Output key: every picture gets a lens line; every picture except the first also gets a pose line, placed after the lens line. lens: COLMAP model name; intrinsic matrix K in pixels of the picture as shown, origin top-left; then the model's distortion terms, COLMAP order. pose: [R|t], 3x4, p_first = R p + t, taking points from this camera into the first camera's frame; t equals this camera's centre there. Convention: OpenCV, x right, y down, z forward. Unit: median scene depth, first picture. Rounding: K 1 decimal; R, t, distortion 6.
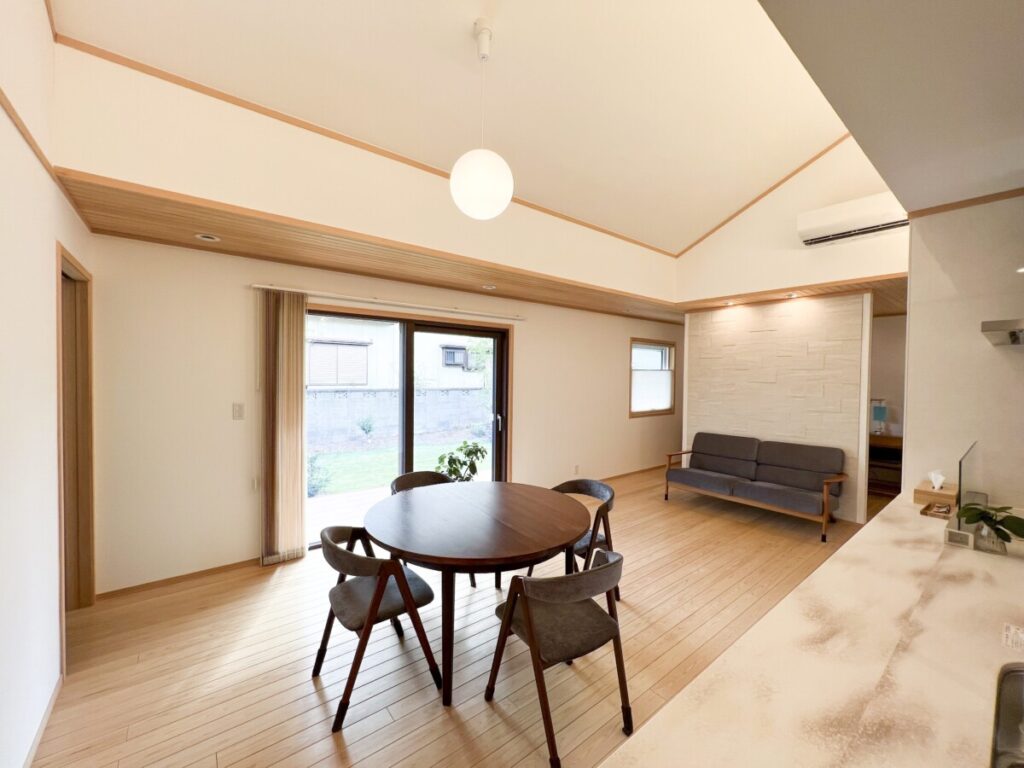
lens RADIAL K [[409.9, 0, 515.4], [0, 409.9, 381.8], [0, 0, 1]] dist [-0.002728, -0.000095]
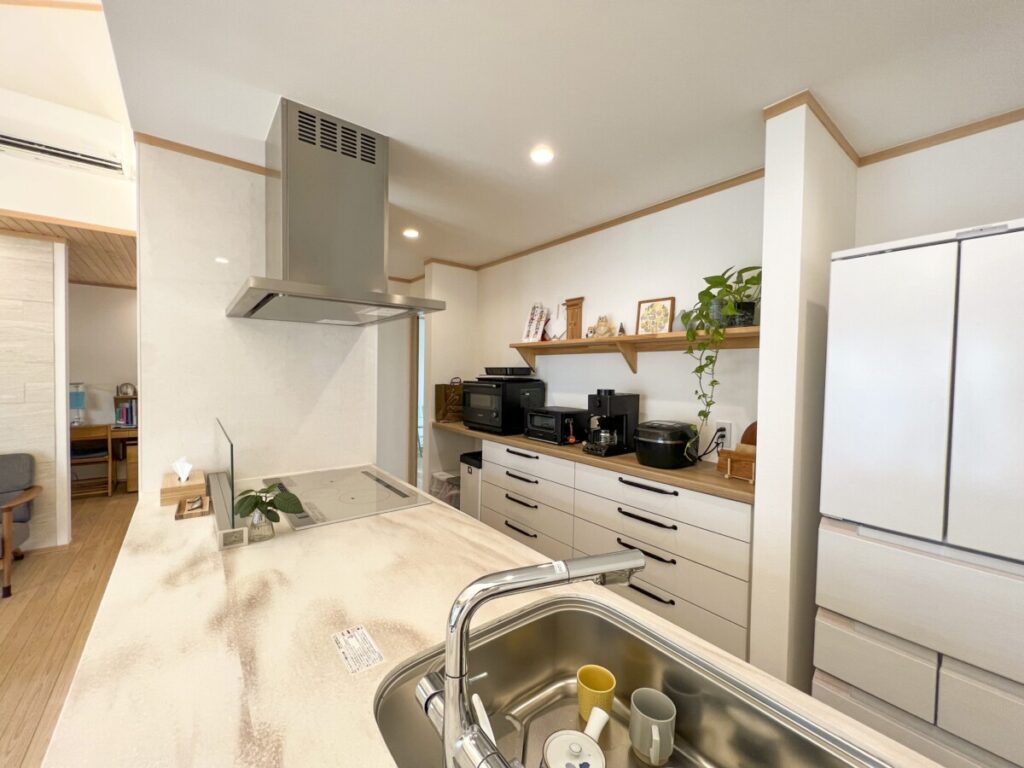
lens RADIAL K [[409.9, 0, 514.7], [0, 409.9, 382.8], [0, 0, 1]] dist [-0.002728, -0.000095]
pose [[0.006109, -0.040684, 0.999153, 0.203208], [0.001374, 0.999171, 0.040676, 0.027360], [-0.999980, 0.001125, 0.006160, 0.314545]]
